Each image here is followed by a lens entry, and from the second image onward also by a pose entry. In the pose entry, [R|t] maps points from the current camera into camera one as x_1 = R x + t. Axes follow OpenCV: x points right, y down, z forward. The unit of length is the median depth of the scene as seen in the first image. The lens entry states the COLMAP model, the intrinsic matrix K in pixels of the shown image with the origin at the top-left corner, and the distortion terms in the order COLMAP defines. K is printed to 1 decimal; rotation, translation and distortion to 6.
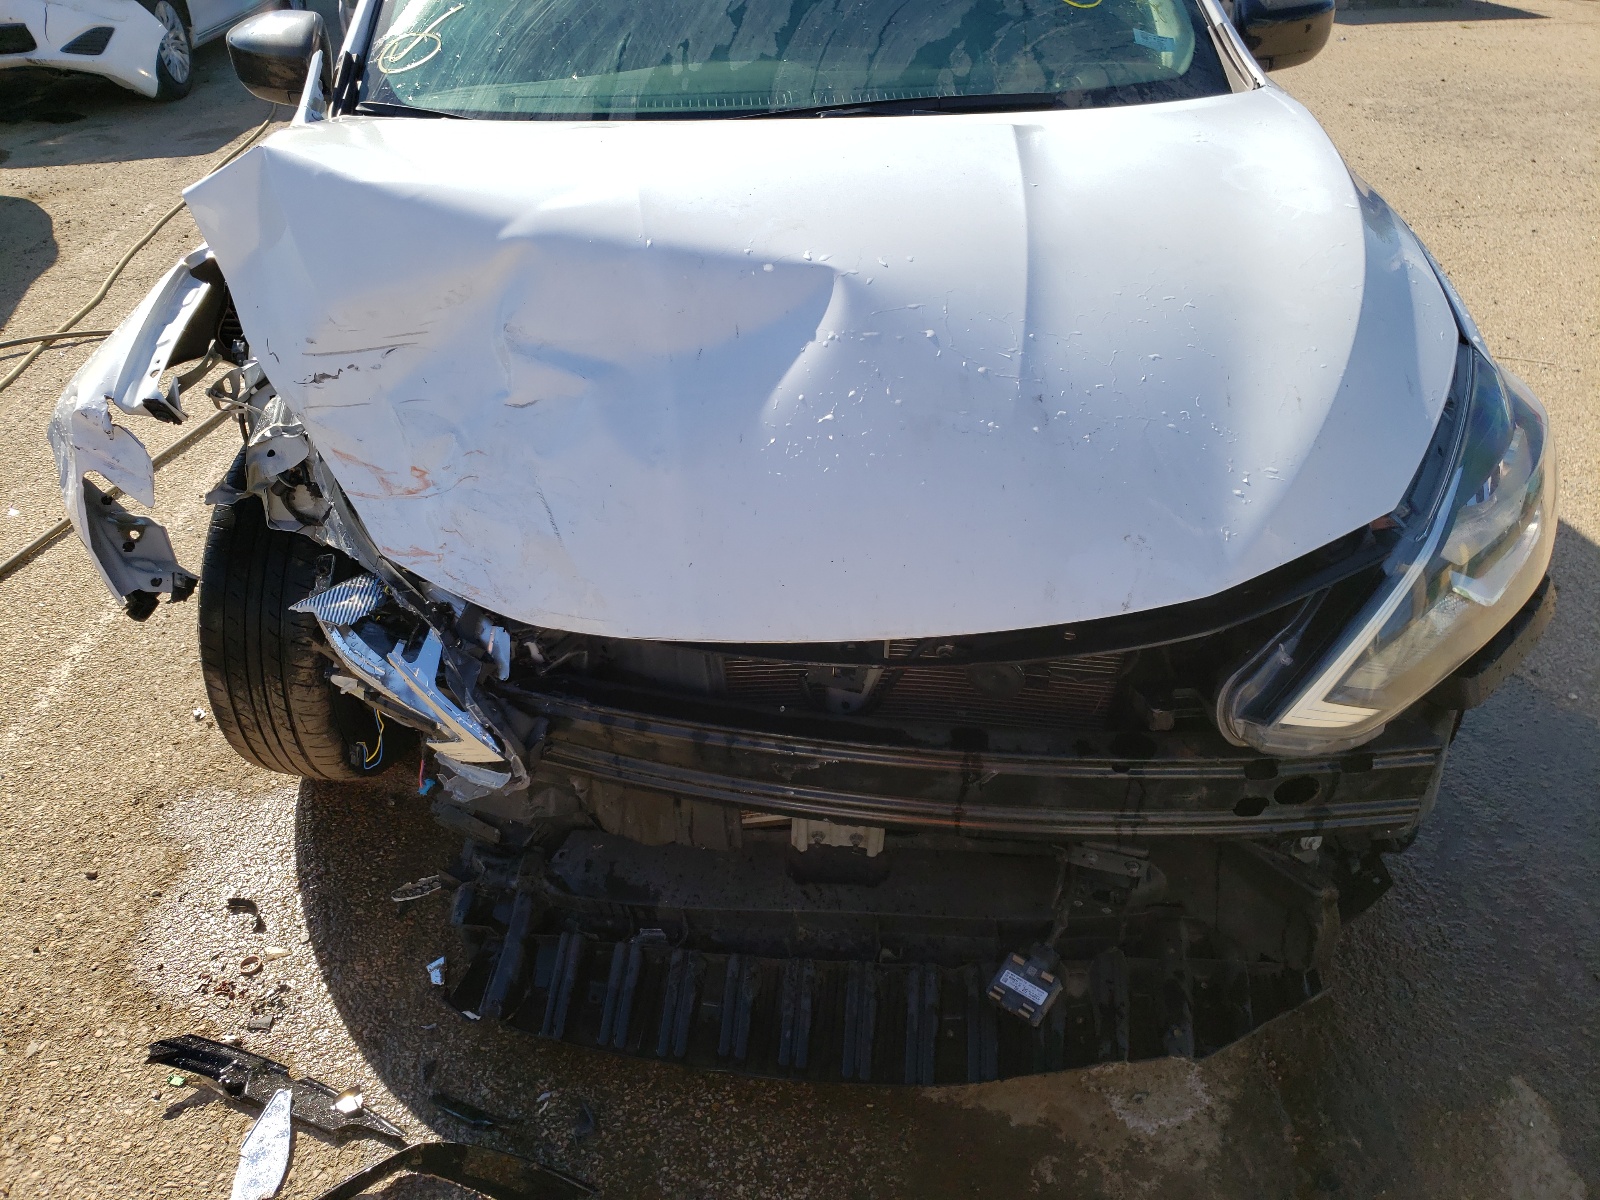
lens RADIAL K [[1180.1, 0, 800.0], [0, 1180.1, 600.0], [0, 0, 1]] dist [-0.001580, 0.000174]
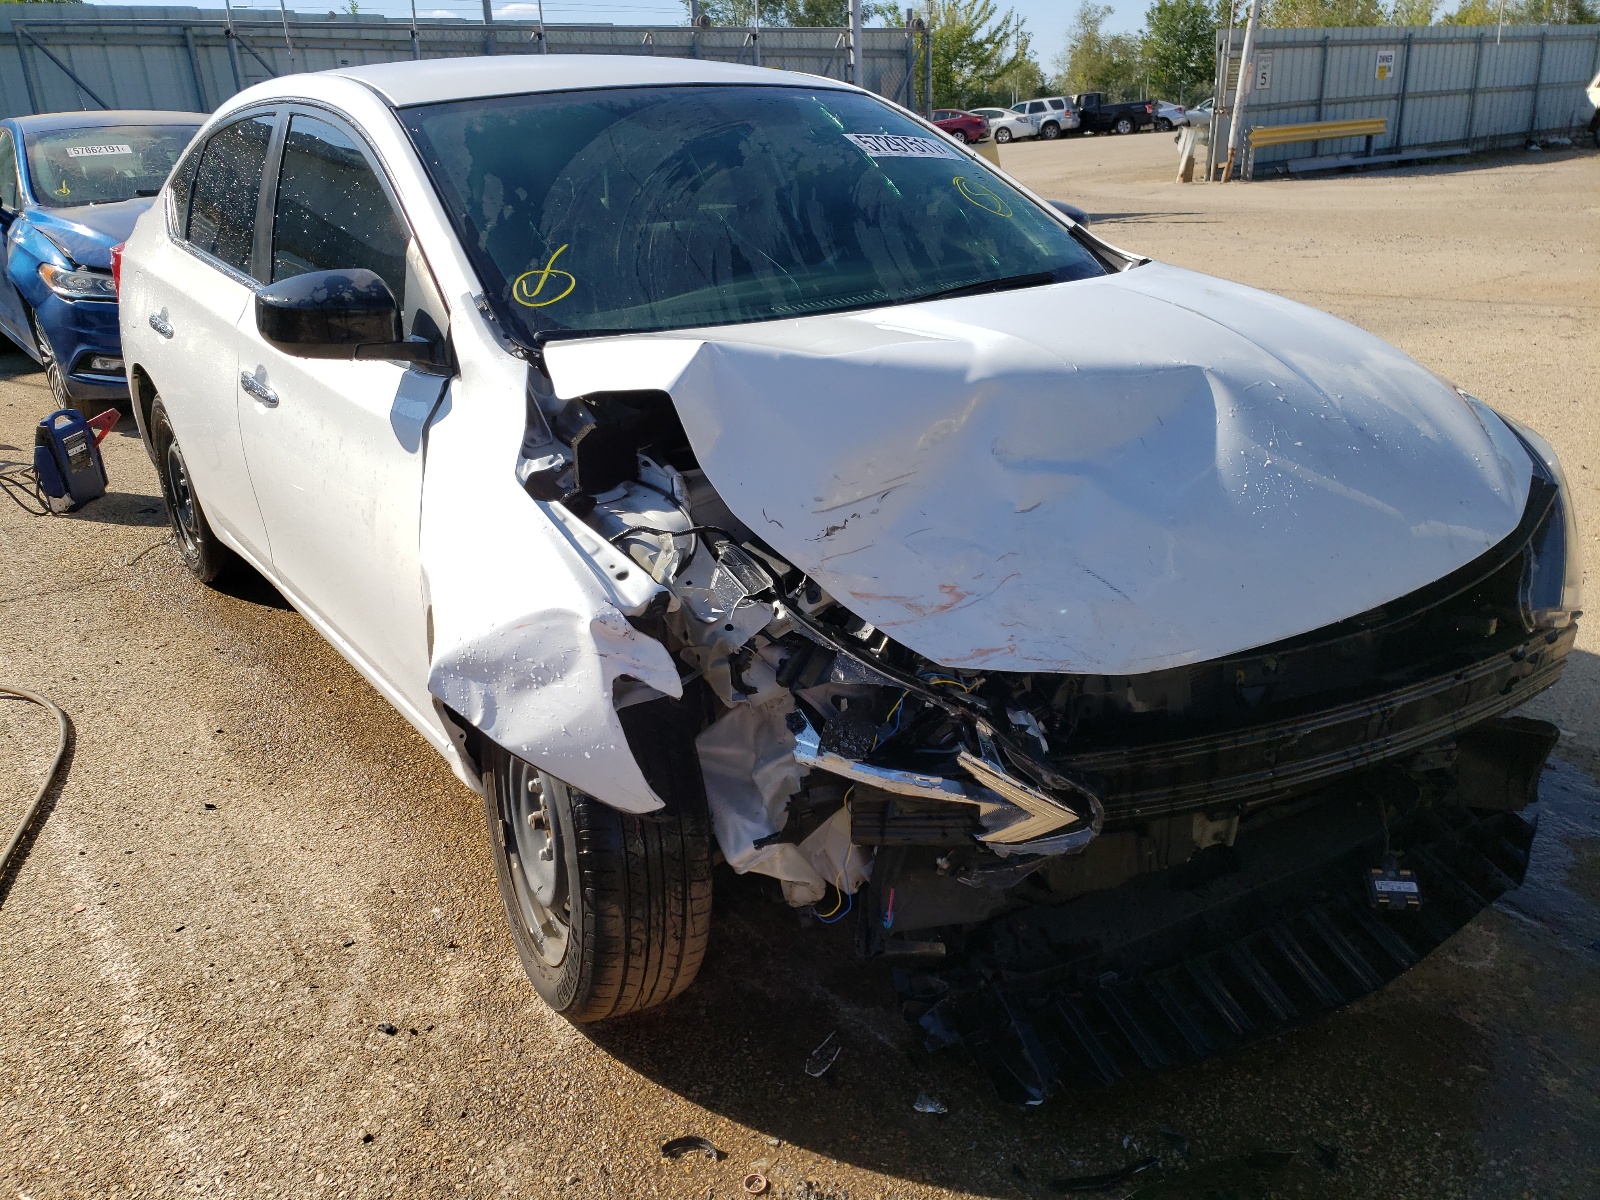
lens RADIAL K [[1225.9, 0, 800.0], [0, 1225.9, 600.0], [0, 0, 1]] dist [-0.005027, -0.001662]
pose [[0.860966, -0.215588, 0.460717, -0.905294], [0.302370, 0.945256, -0.122731, 0.003200], [-0.409037, 0.244974, 0.879020, 0.025556]]
